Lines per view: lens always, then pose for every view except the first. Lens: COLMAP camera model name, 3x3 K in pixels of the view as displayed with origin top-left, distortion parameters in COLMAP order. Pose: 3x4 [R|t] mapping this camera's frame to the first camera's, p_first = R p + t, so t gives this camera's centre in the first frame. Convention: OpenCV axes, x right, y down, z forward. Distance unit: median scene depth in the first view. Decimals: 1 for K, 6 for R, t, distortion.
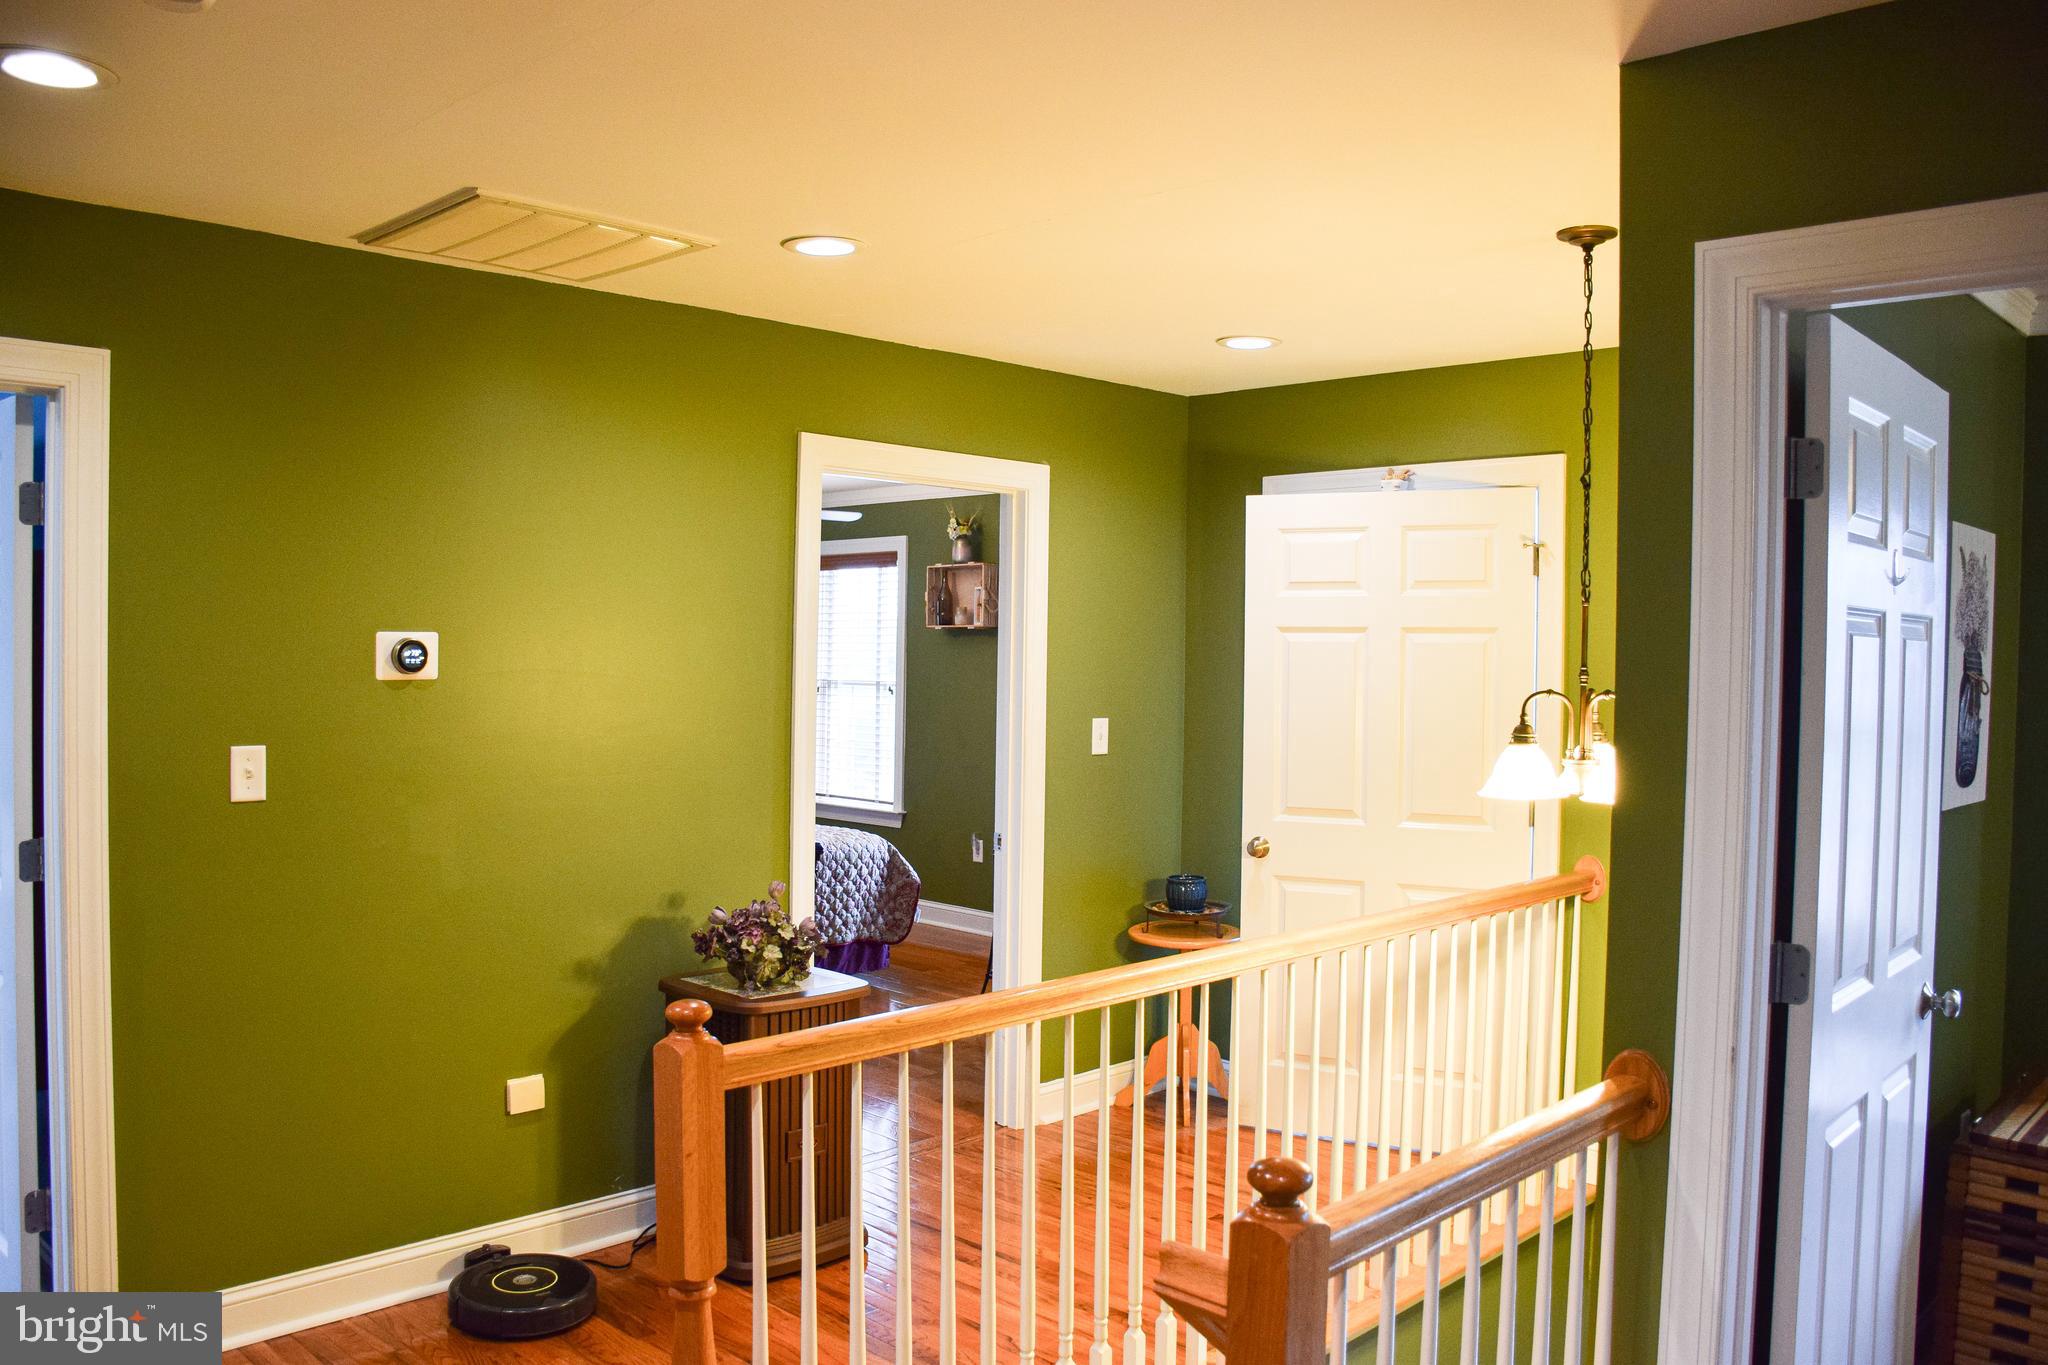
lens RADIAL K [[1604.6, 0, 1024.0], [0, 1604.6, 682.5], [0, 0, 1]] dist [-0.155638, 0.099084]
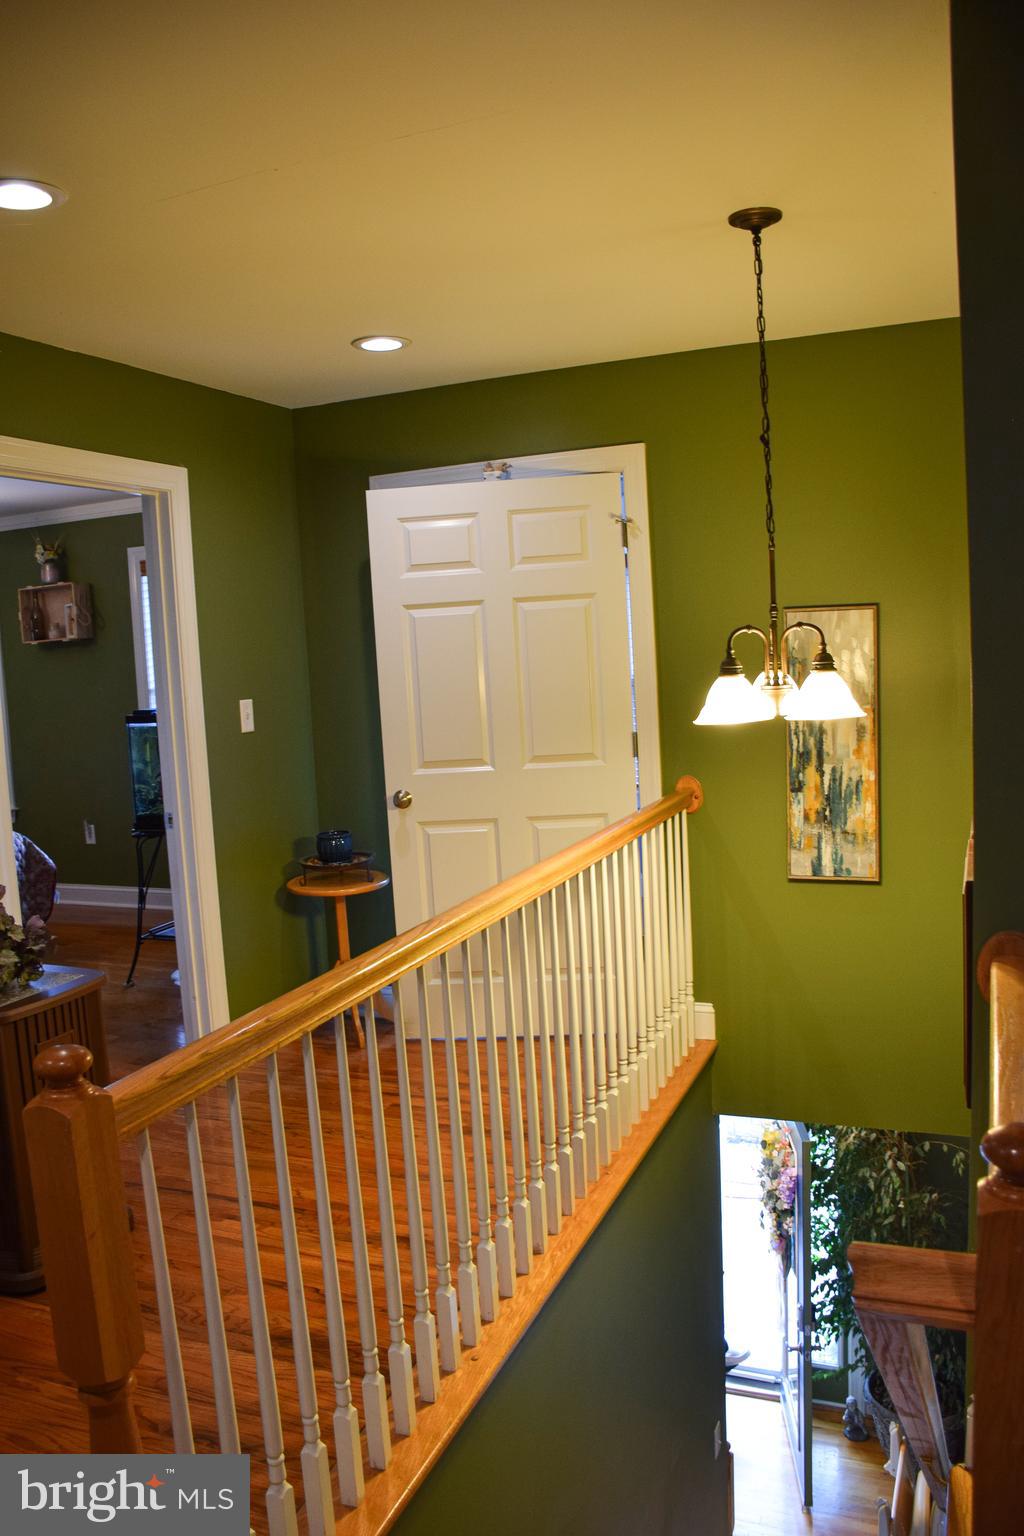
lens RADIAL K [[1203.5, 0, 512.0], [0, 1203.5, 768.0], [0, 0, 1]] dist [-0.155638, 0.099084]
pose [[0.923604, -0.103799, 0.369027, -0.098039], [0.076813, 0.993231, 0.087127, 0.012234], [-0.375573, -0.052125, 0.925326, 0.178647]]
